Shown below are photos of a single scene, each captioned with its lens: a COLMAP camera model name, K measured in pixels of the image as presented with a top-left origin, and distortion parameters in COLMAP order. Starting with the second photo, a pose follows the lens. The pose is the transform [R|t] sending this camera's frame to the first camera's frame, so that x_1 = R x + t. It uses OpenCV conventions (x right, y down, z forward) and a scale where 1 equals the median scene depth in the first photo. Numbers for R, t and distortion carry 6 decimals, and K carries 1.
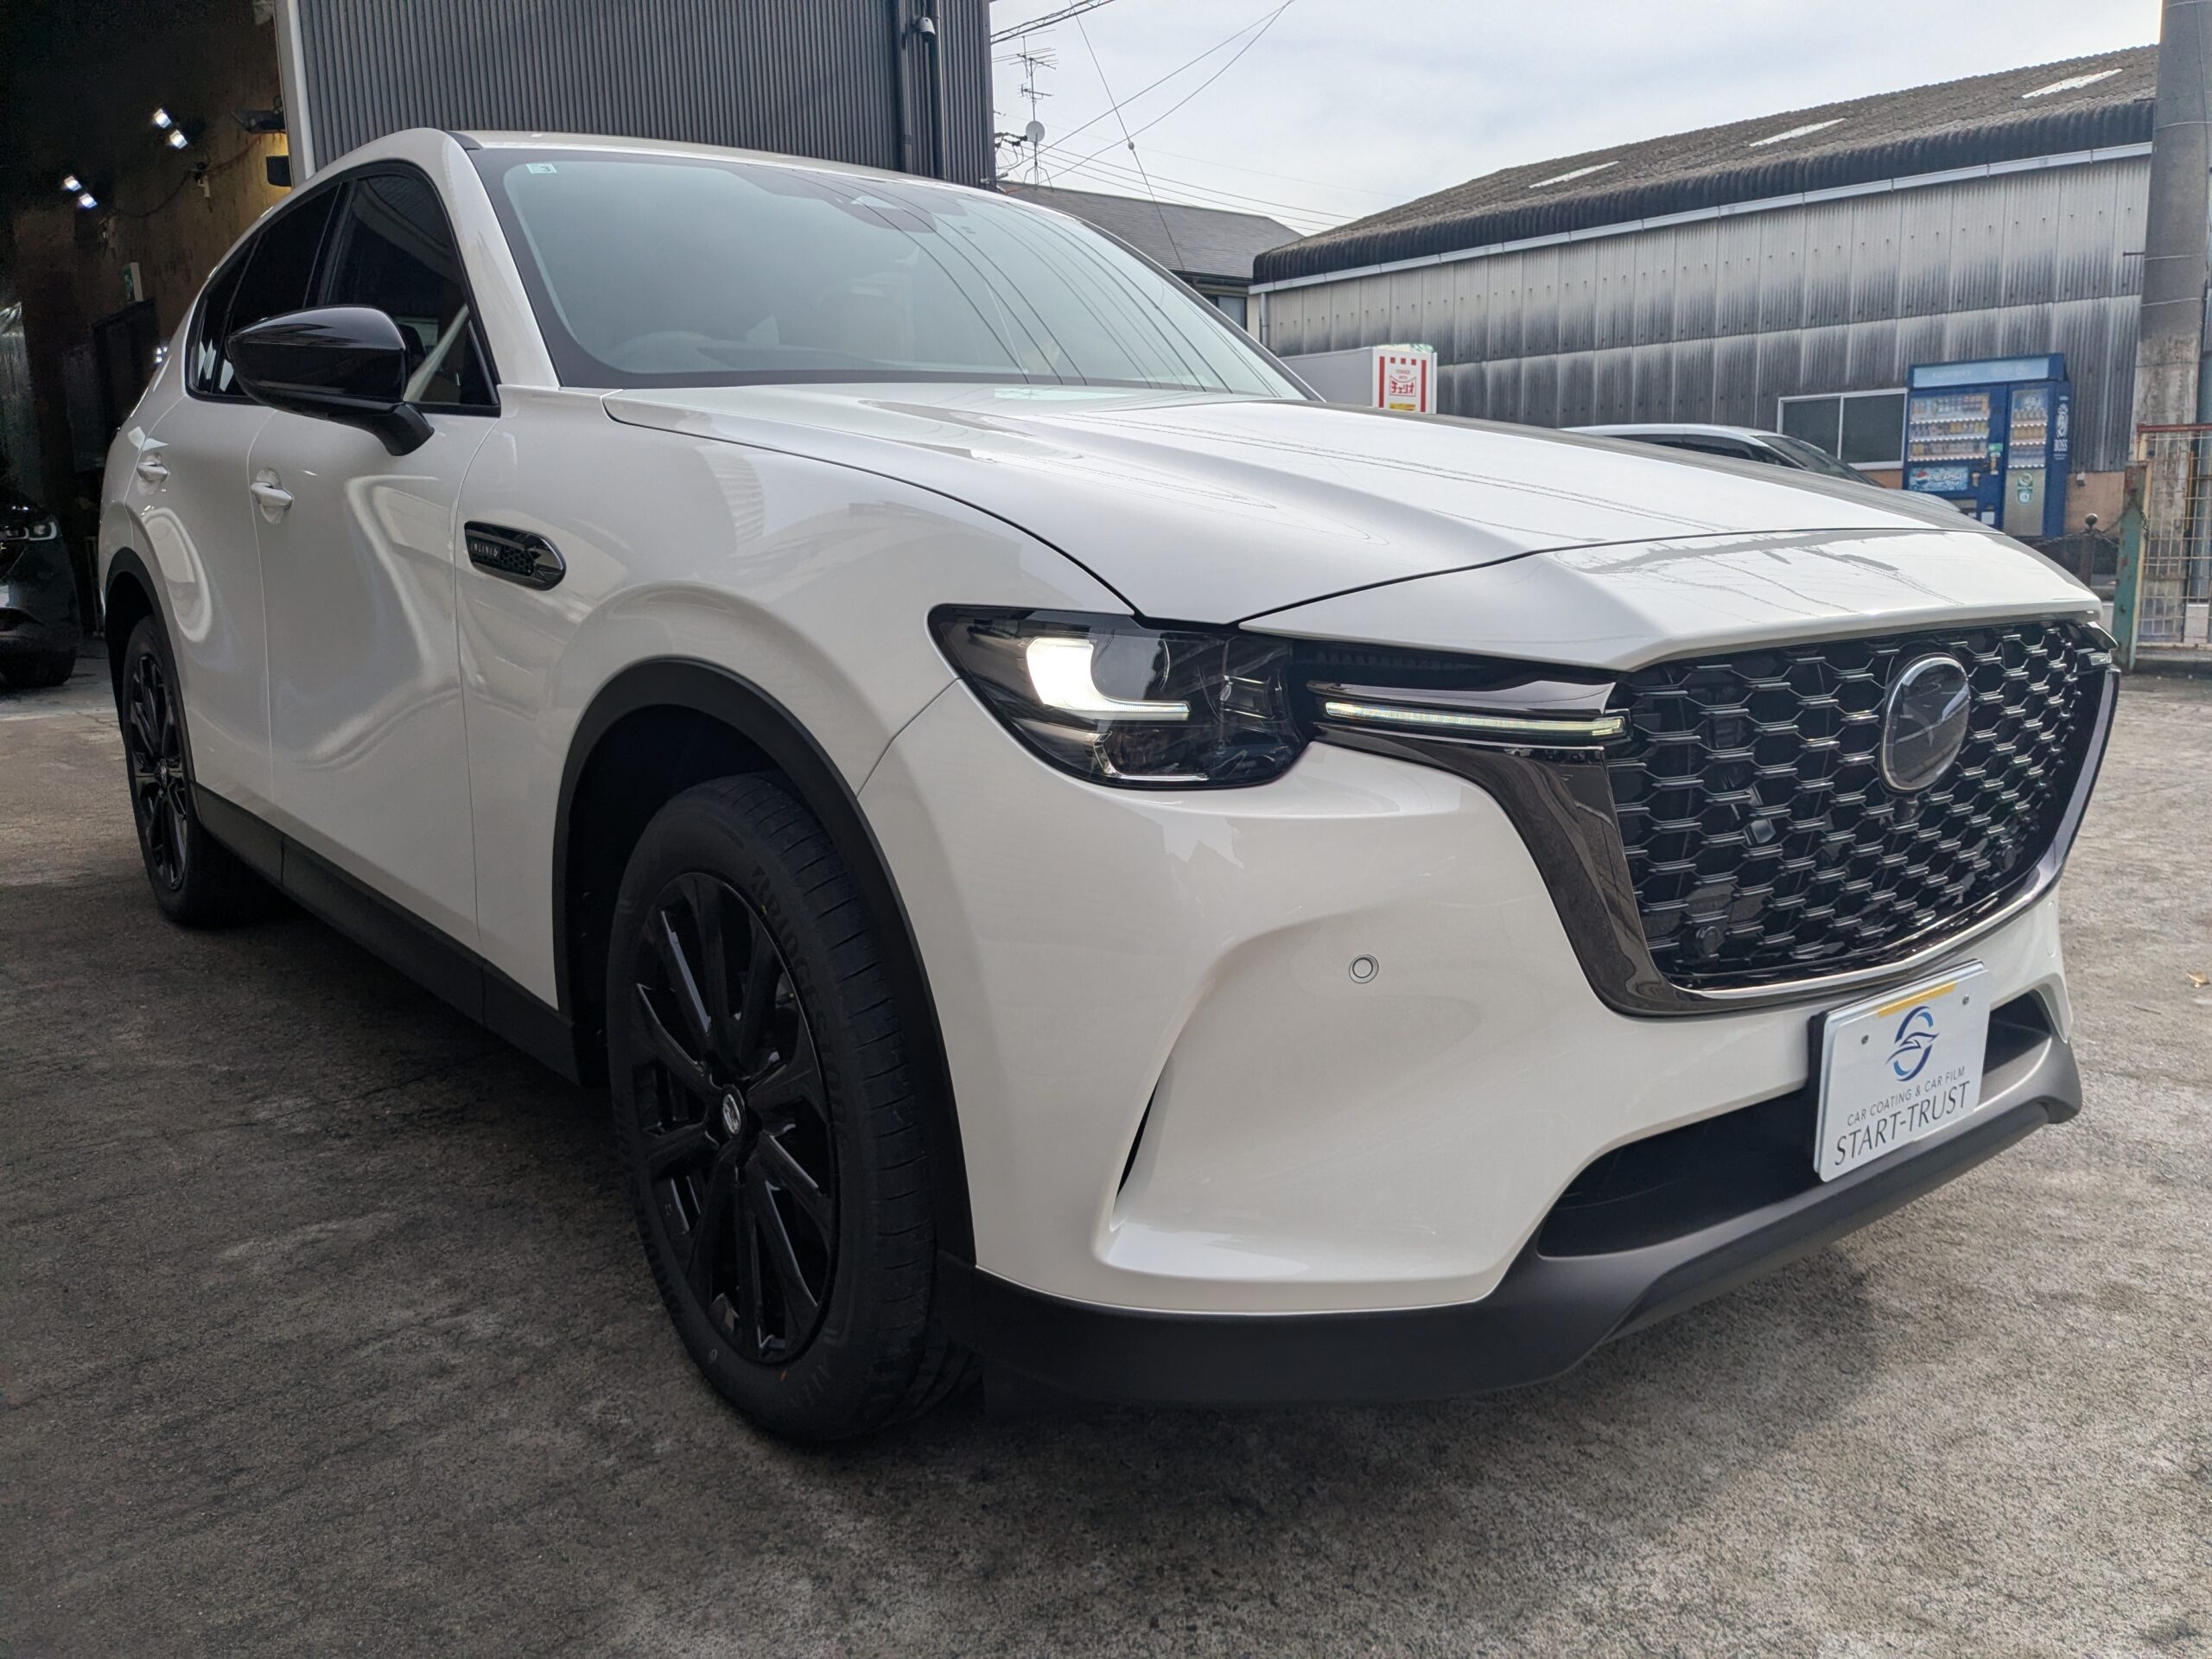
lens RADIAL K [[1792.4, 0, 1107.0], [0, 1792.4, 906.0], [0, 0, 1]] dist [0.002004, -0.004820]
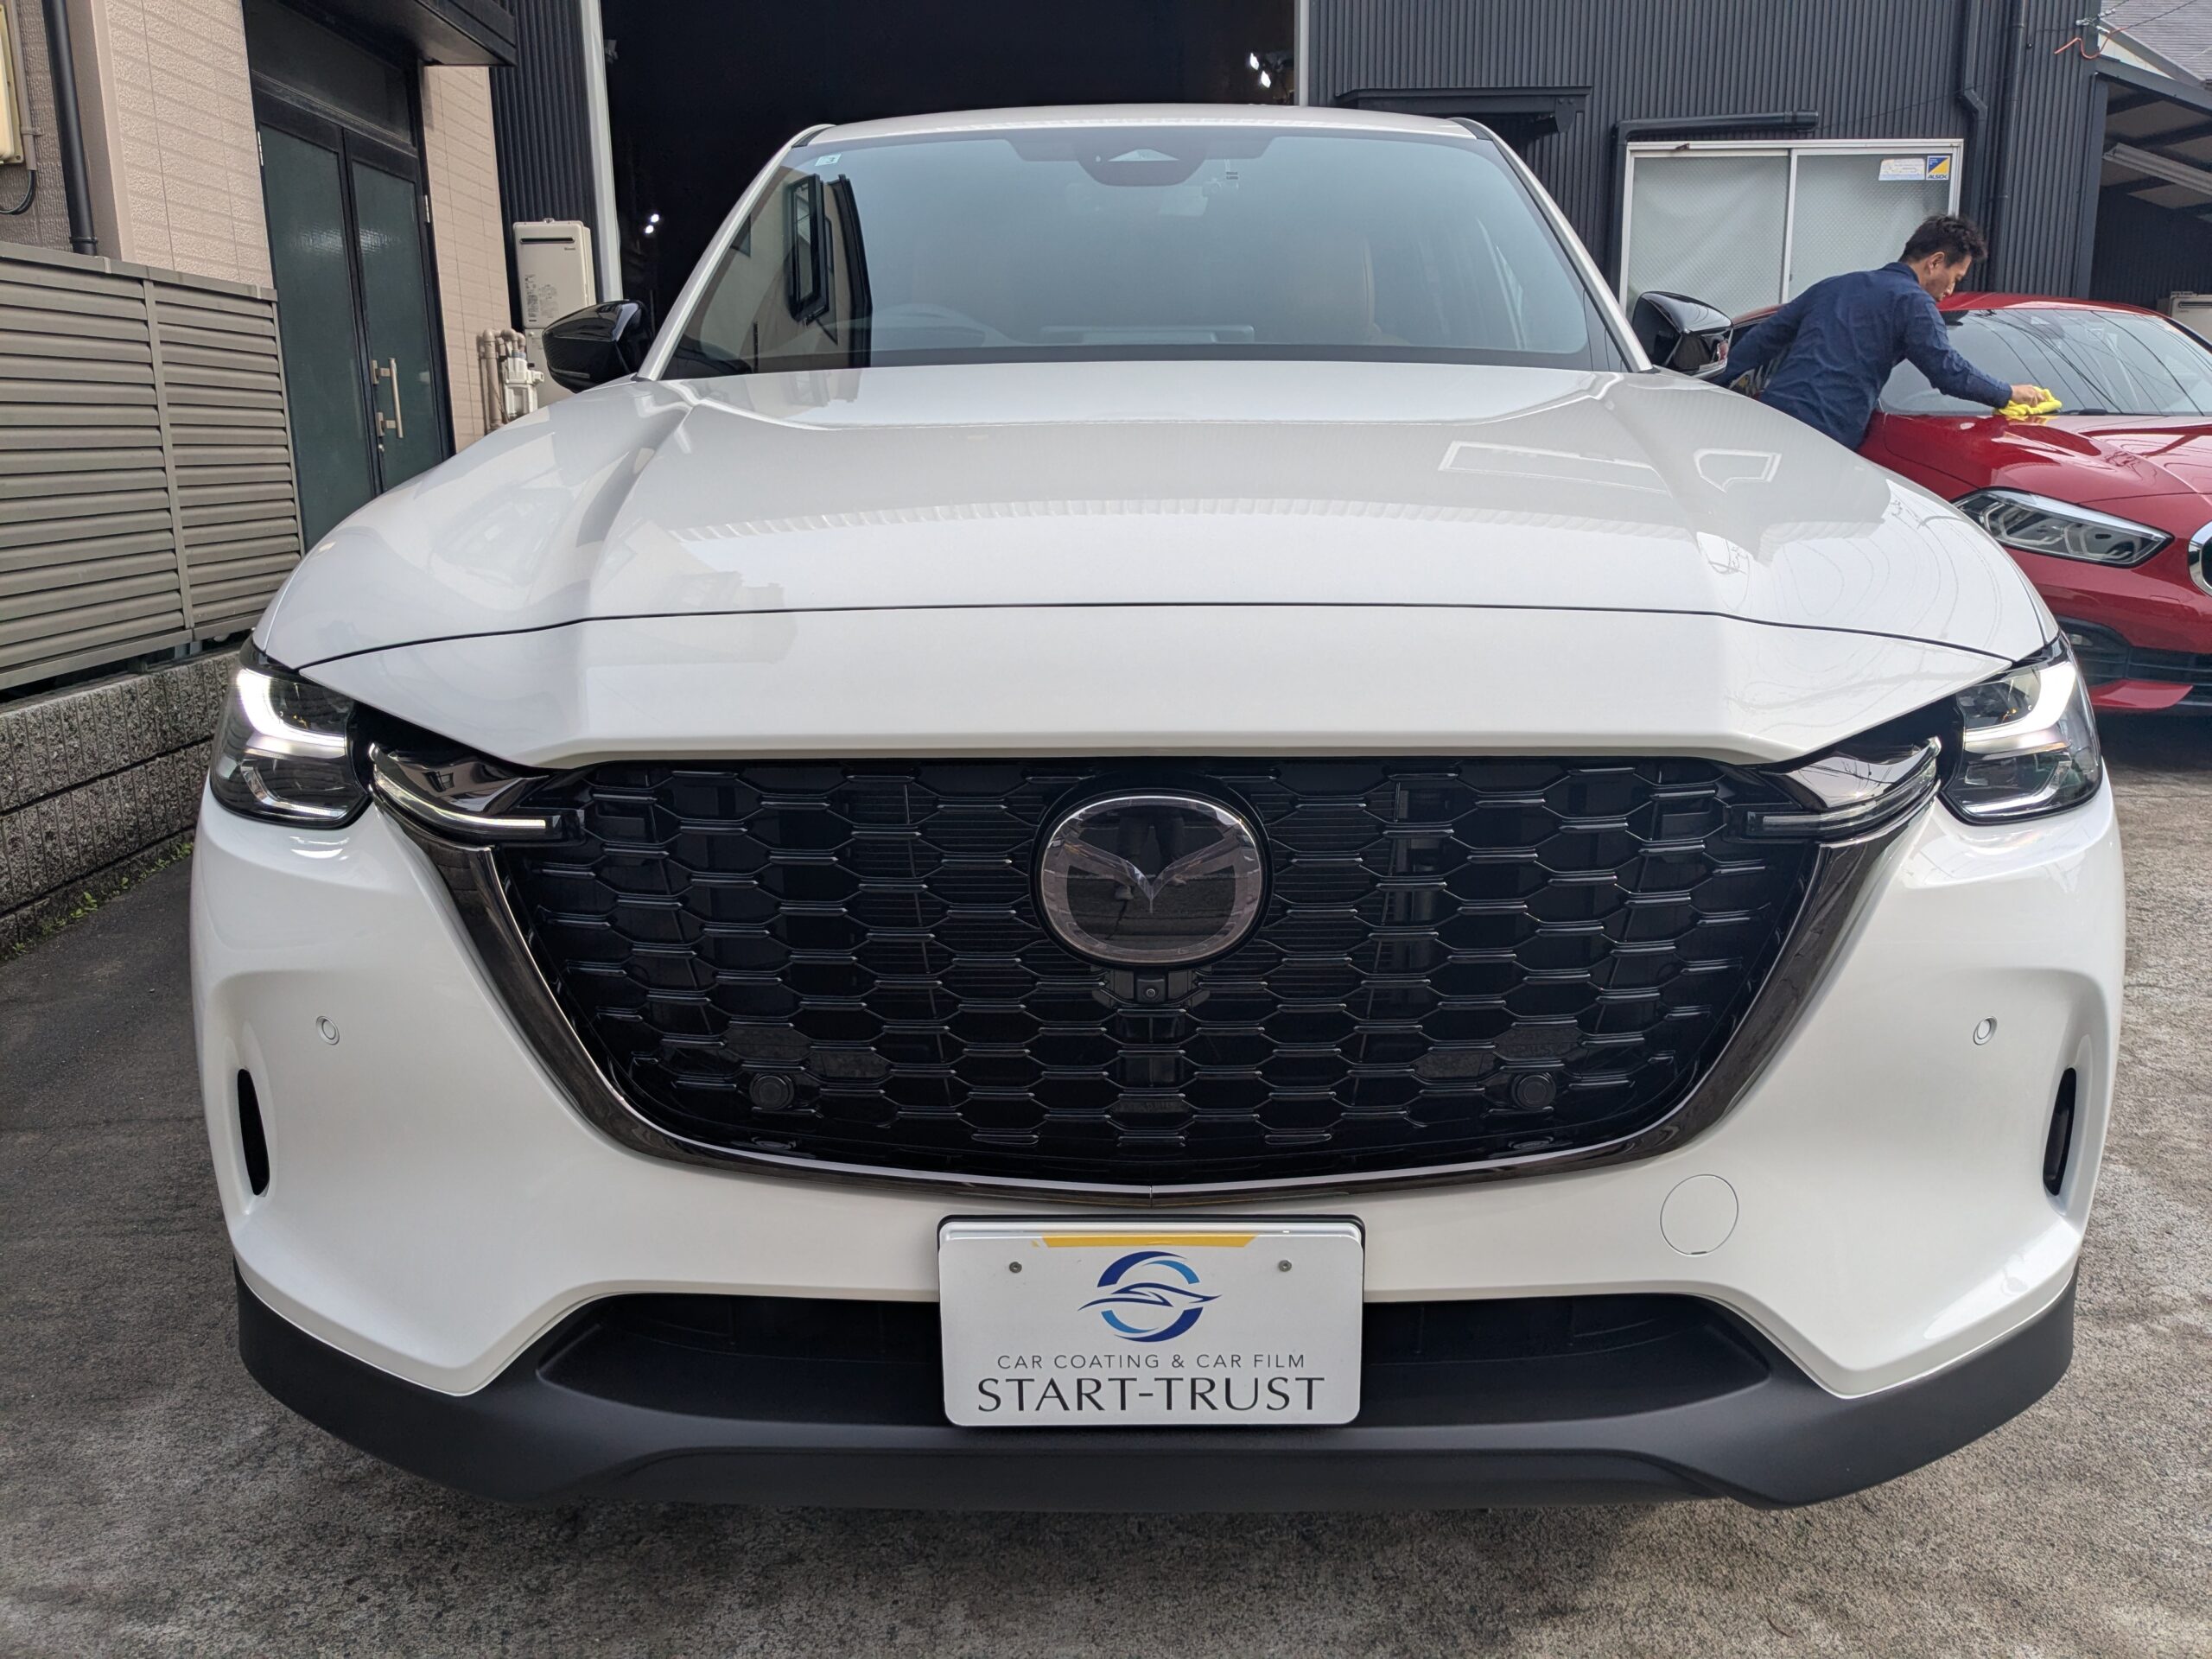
lens RADIAL K [[1780.5, 0, 1106.0], [0, 1780.5, 829.5], [0, 0, 1]] dist [0.007067, -0.000156]
pose [[0.769204, 0.163867, -0.617635, 0.835922], [-0.148748, 0.985925, 0.076328, -0.166076], [0.621450, 0.033160, 0.782752, 0.378474]]
